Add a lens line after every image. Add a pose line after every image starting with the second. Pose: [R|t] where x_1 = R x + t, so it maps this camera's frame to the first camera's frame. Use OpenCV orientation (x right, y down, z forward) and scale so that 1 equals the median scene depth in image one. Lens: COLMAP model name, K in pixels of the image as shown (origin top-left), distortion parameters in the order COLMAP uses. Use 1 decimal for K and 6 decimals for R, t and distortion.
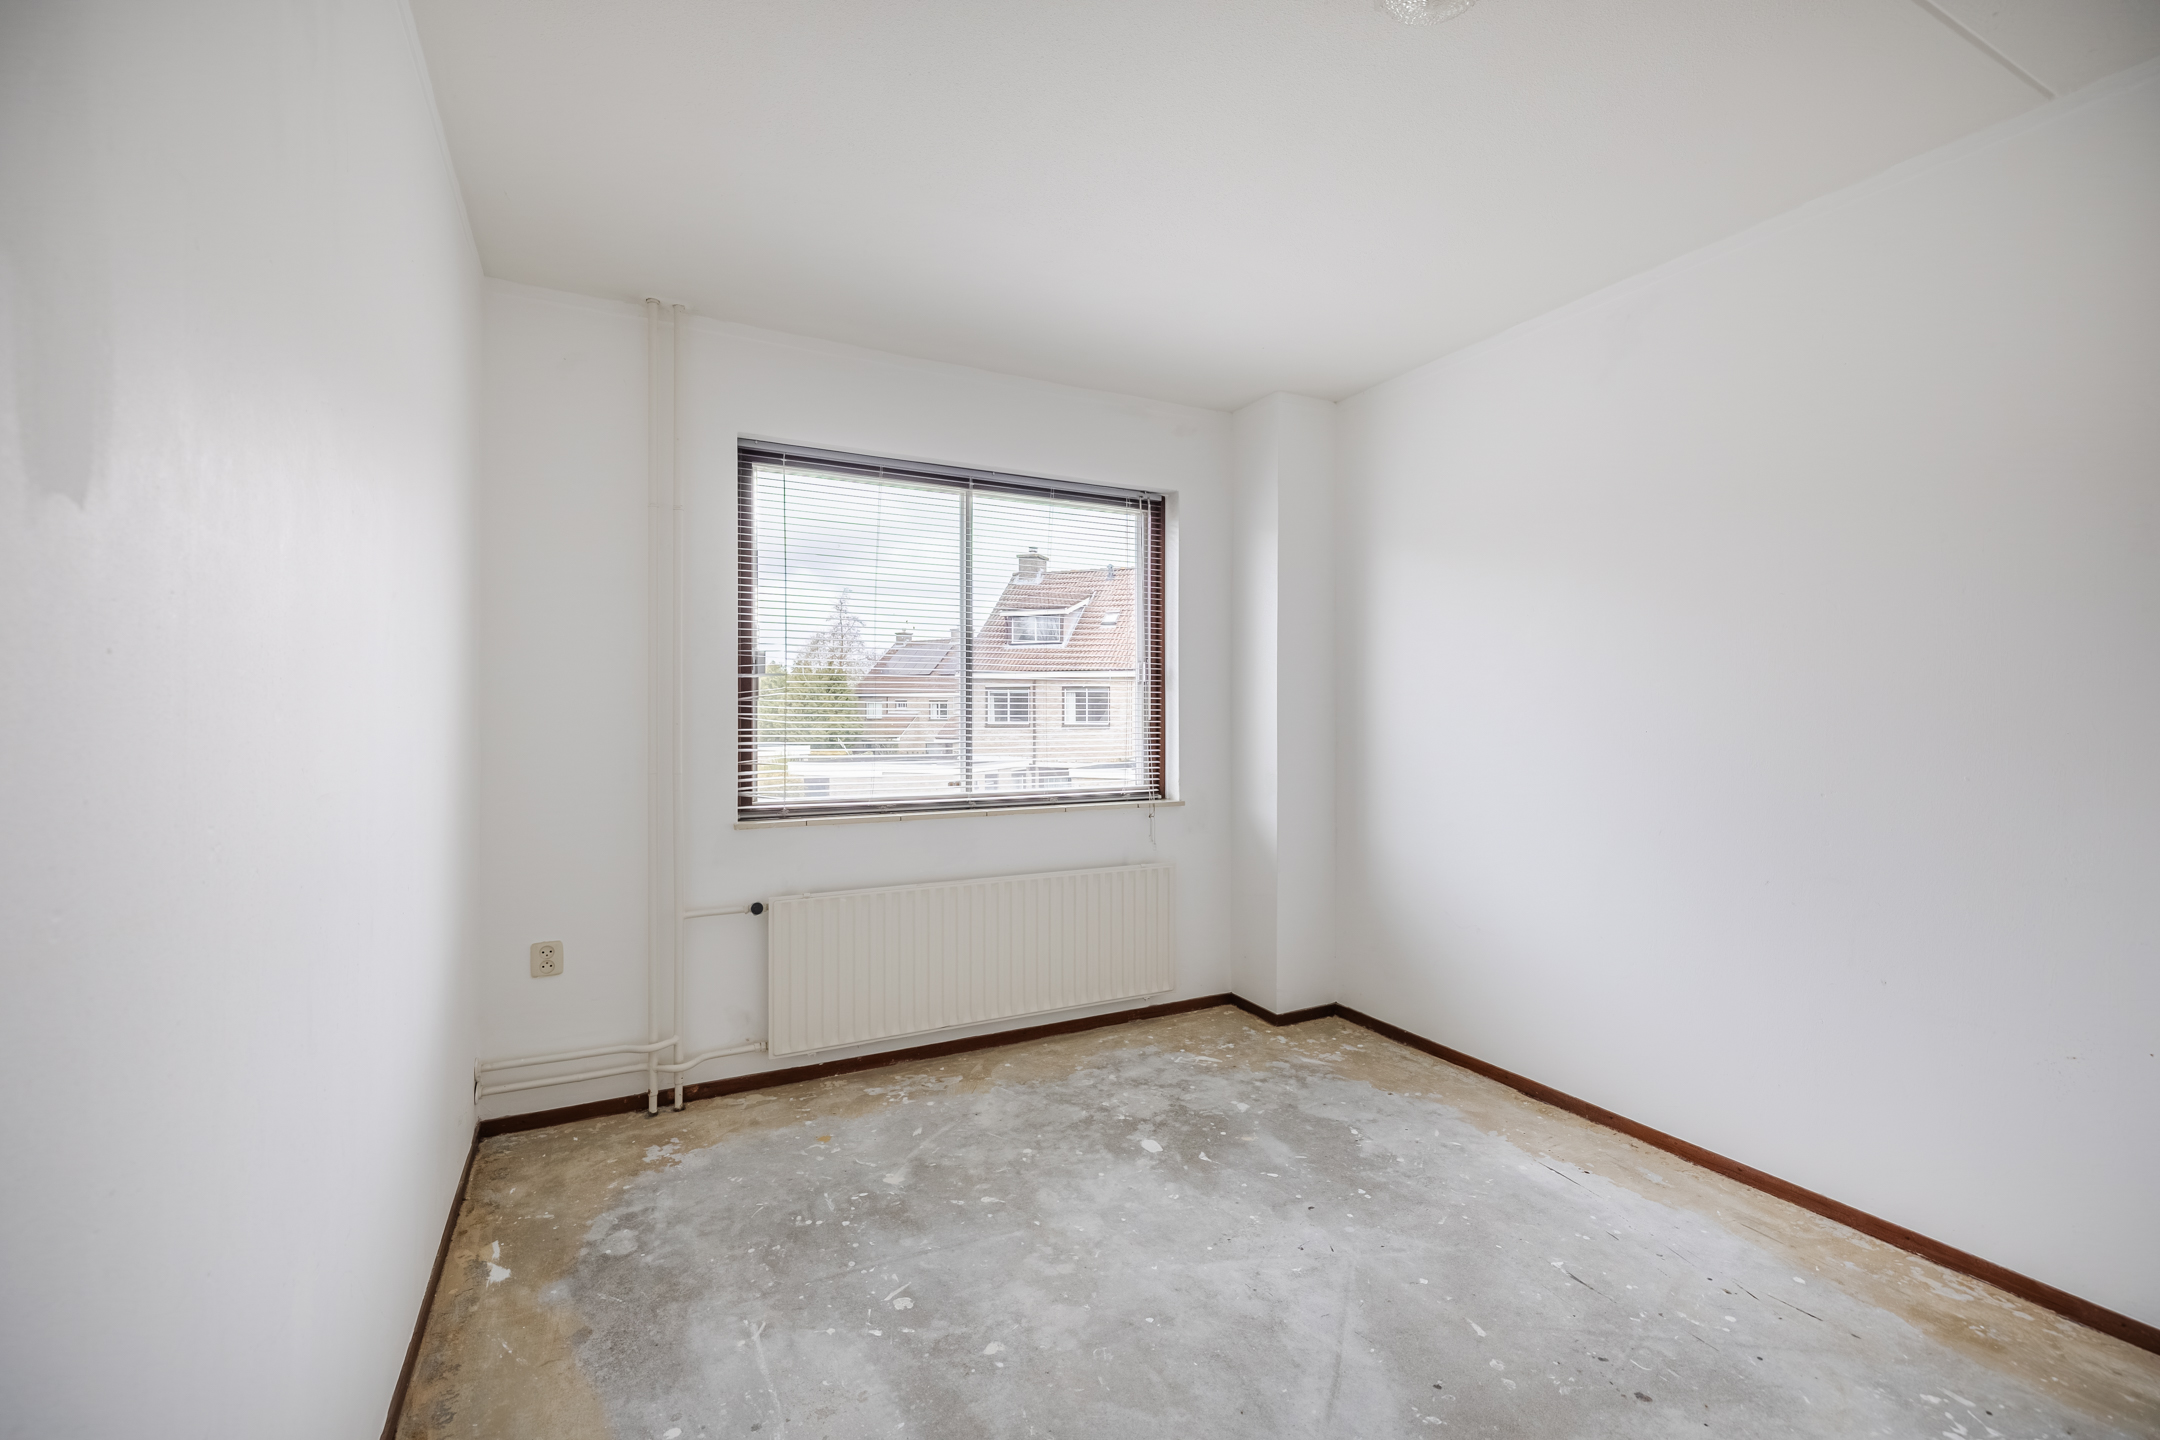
lens RADIAL K [[906.5, 0, 1080.0], [0, 906.5, 720.0], [0, 0, 1]] dist [0.001342, 0.000165]
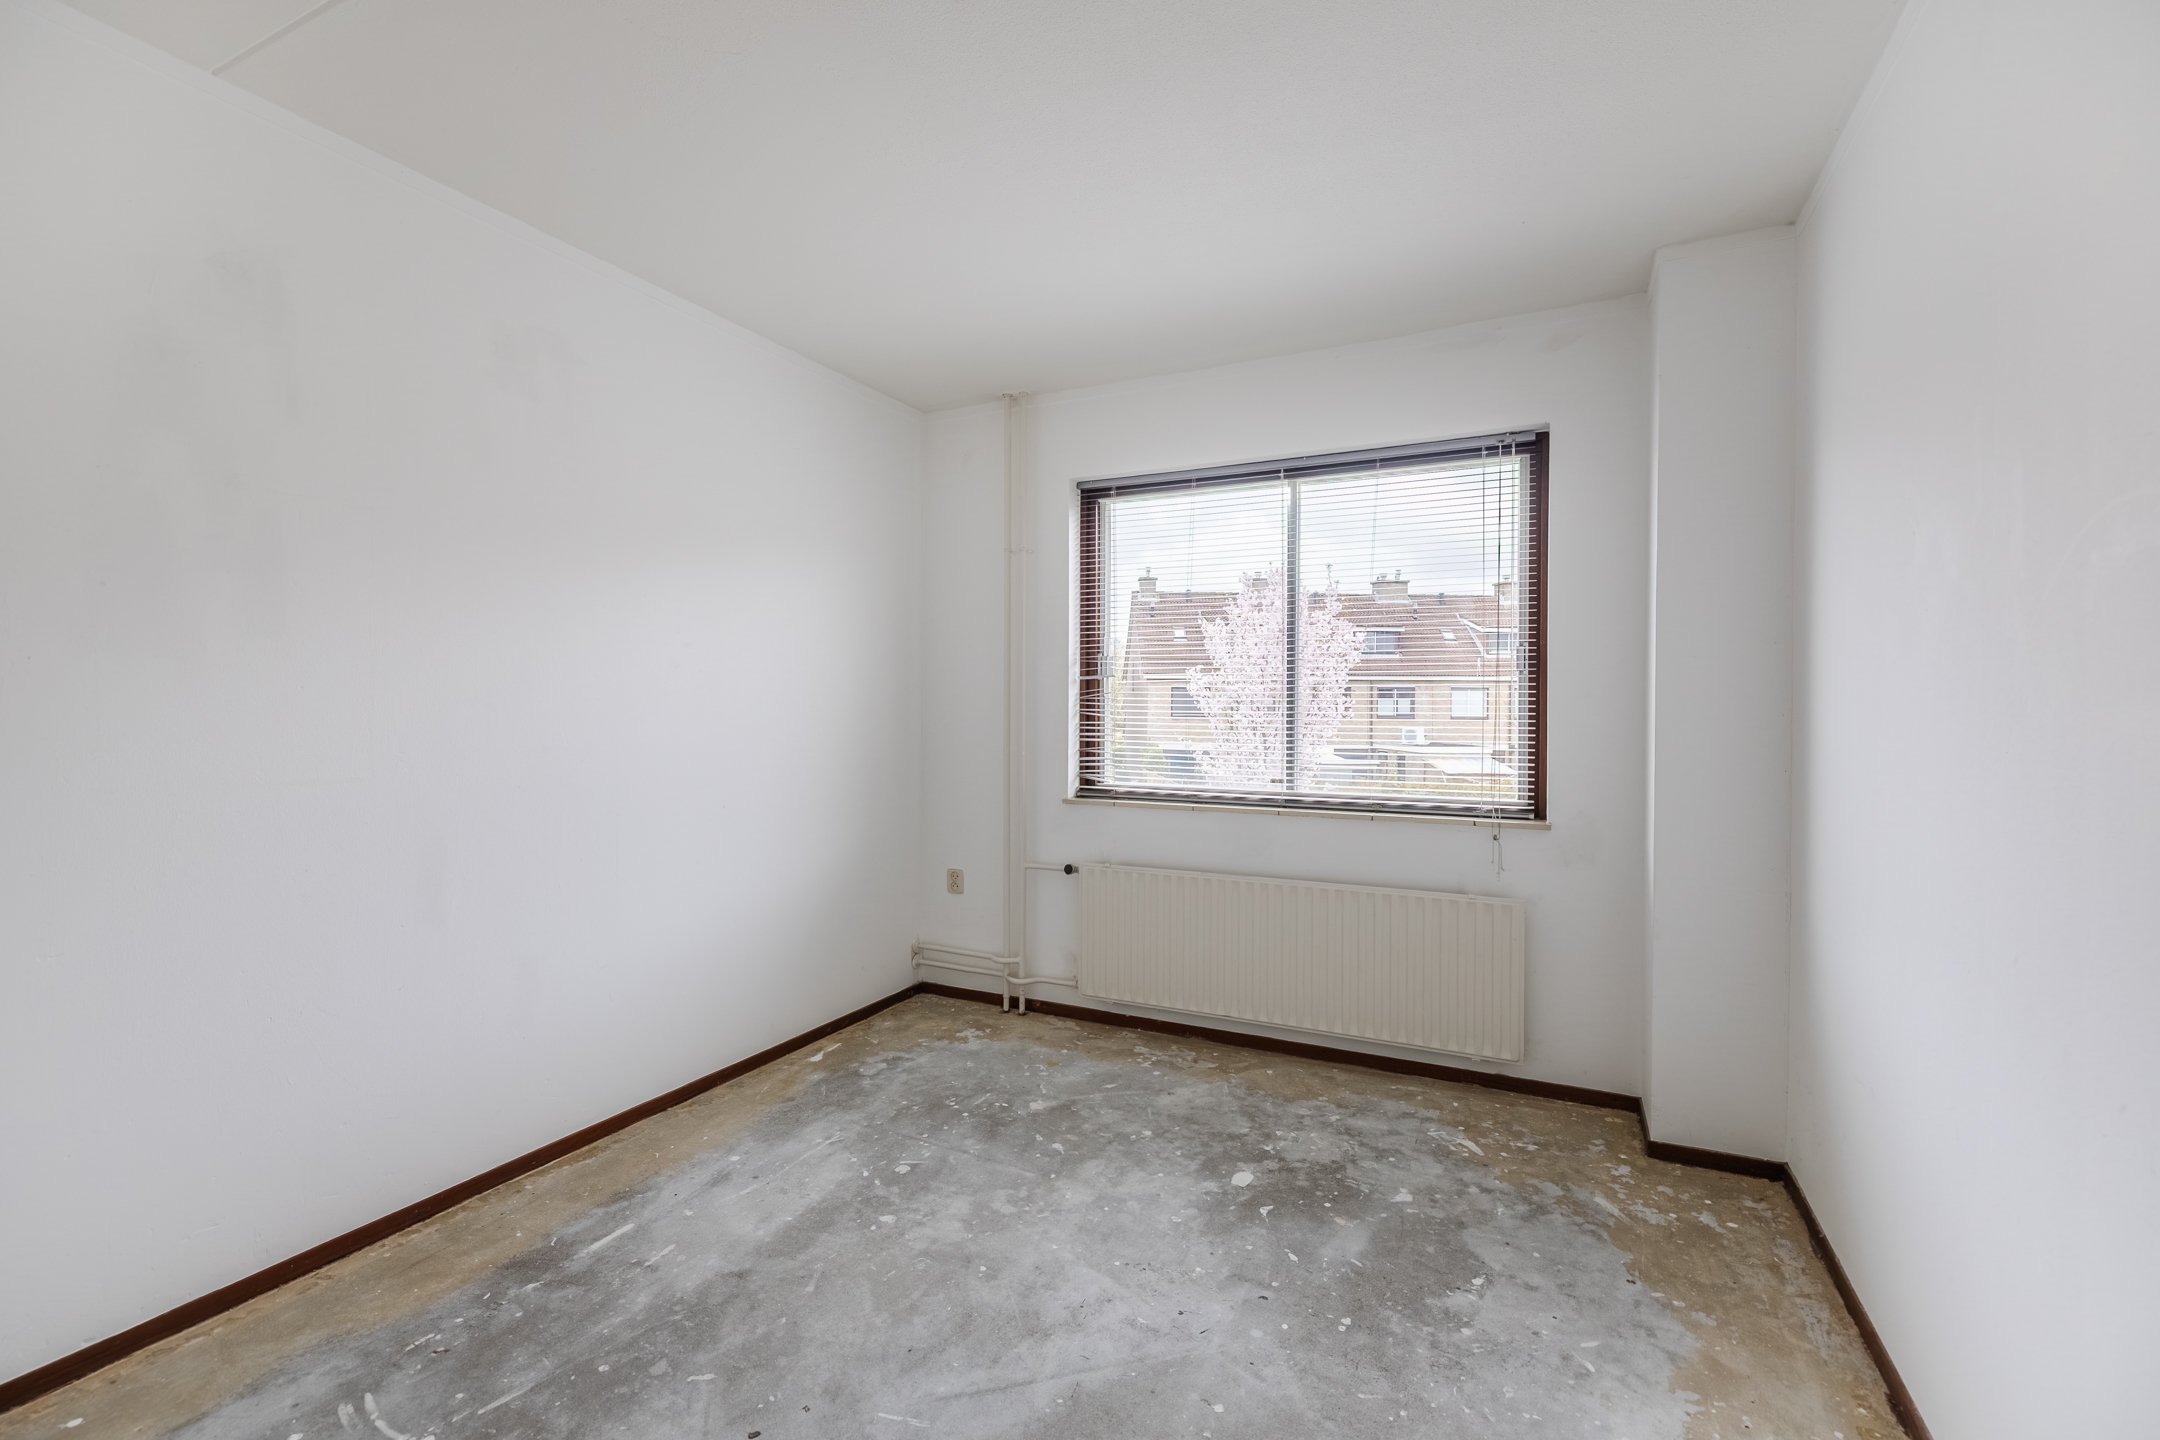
lens RADIAL K [[921.3, 0, 1082.2], [0, 921.3, 718.4], [0, 0, 1]] dist [0.000946, 0.000106]
pose [[0.603003, 0.012086, -0.797647, 0.642704], [-0.009172, 0.999924, 0.008217, -0.004821], [0.797686, 0.002361, 0.603068, 0.268964]]
